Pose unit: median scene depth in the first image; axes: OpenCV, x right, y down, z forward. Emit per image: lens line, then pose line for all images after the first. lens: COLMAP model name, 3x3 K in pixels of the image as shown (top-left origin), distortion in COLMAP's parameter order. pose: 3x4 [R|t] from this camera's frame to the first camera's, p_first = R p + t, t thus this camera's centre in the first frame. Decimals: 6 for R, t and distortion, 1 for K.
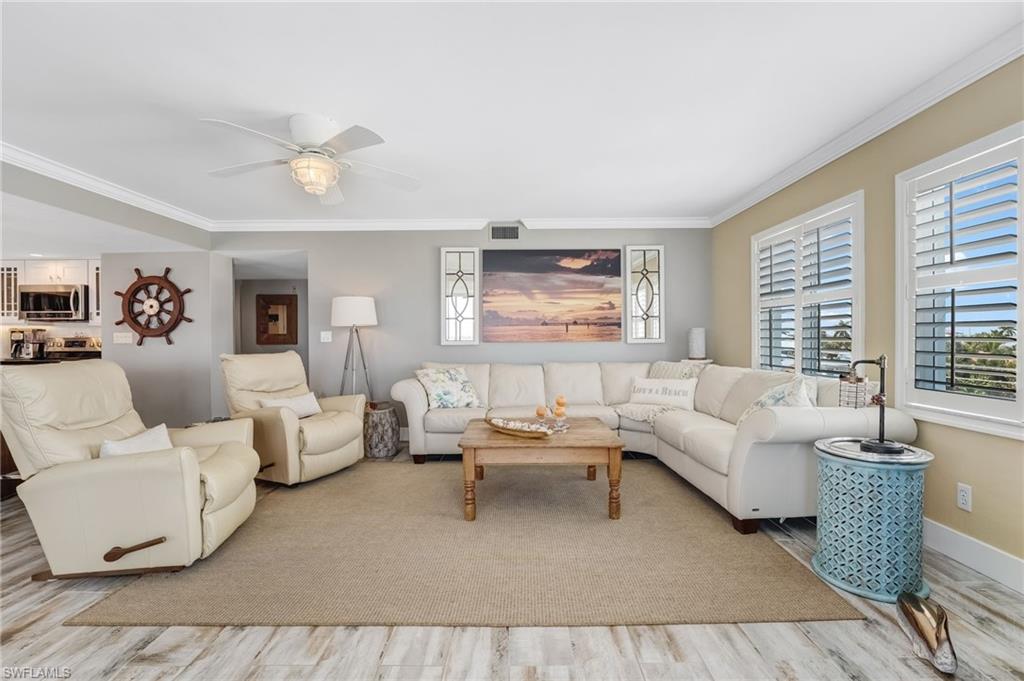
lens RADIAL K [[406.4, 0, 512.0], [0, 406.4, 340.5], [0, 0, 1]] dist [-0.015516, 0.000120]
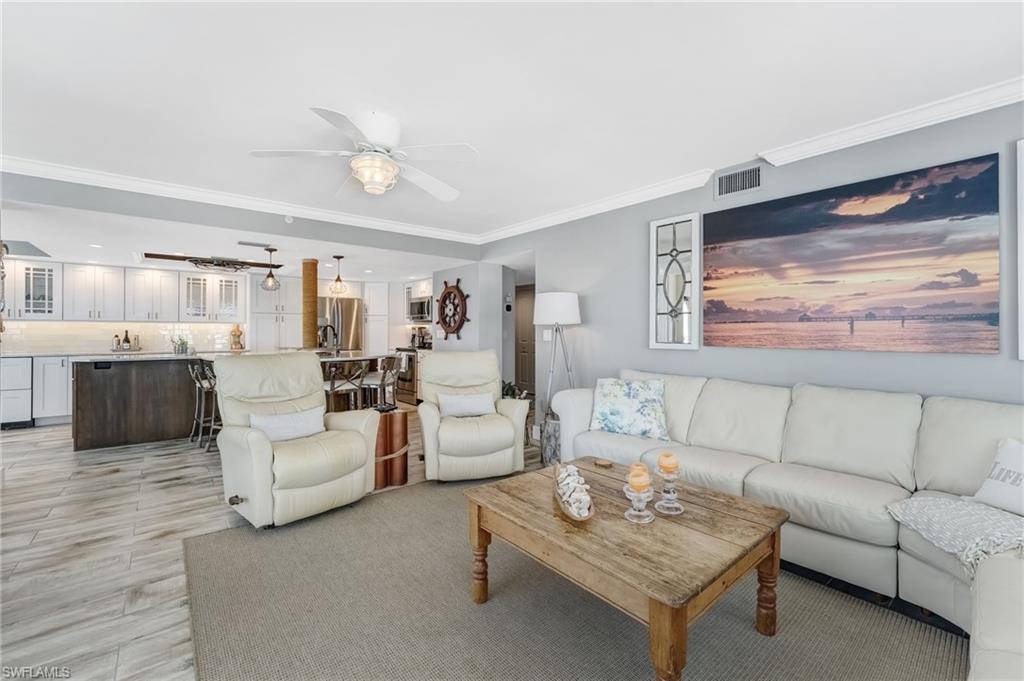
lens RADIAL K [[413.1, 0, 532.4], [0, 413.1, 331.9], [0, 0, 1]] dist [-0.011386, 0.000358]
pose [[0.669076, 0.008534, -0.743145, 0.259764], [-0.014382, 0.999896, -0.001466, -0.015402], [0.743055, 0.011669, 0.669129, 0.307451]]
